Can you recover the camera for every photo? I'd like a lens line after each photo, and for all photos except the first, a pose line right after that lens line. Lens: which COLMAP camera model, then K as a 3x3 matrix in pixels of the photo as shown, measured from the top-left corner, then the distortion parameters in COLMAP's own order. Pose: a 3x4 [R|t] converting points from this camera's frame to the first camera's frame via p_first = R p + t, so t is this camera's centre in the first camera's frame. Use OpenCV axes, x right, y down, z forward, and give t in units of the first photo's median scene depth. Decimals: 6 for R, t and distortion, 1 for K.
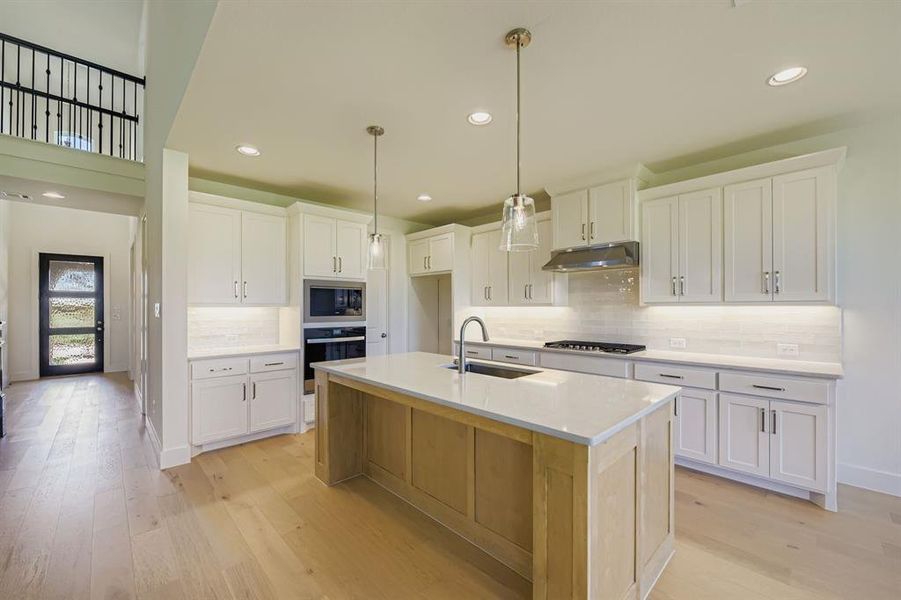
lens RADIAL K [[360.3, 0, 454.3], [0, 360.3, 306.2], [0, 0, 1]] dist [-0.006614, -0.000241]
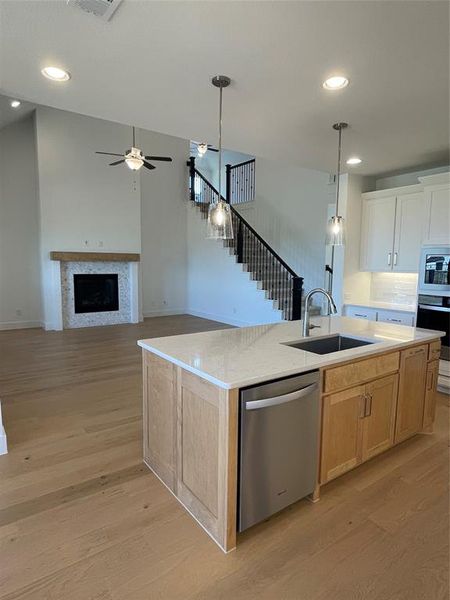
lens RADIAL K [[355.4, 0, 226.8], [0, 355.4, 301.0], [0, 0, 1]] dist [0.006226, 0.000088]
pose [[-0.144152, 0.108254, -0.983616, 0.649822], [-0.006365, 0.993876, 0.110316, -0.028841], [0.989535, 0.022164, -0.142580, 0.502564]]
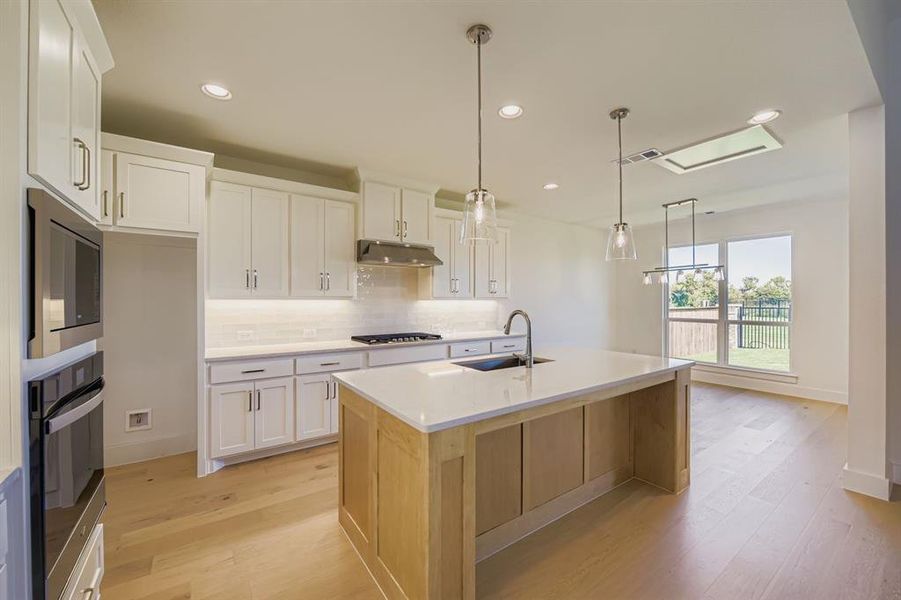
lens RADIAL K [[361.3, 0, 455.2], [0, 361.3, 300.3], [0, 0, 1]] dist [0.000382, -0.000047]
pose [[0.155054, 0.003866, 0.987898, -0.550126], [-0.003308, 0.999989, -0.003394, 0.003638], [-0.987900, -0.002742, 0.155065, 0.578591]]
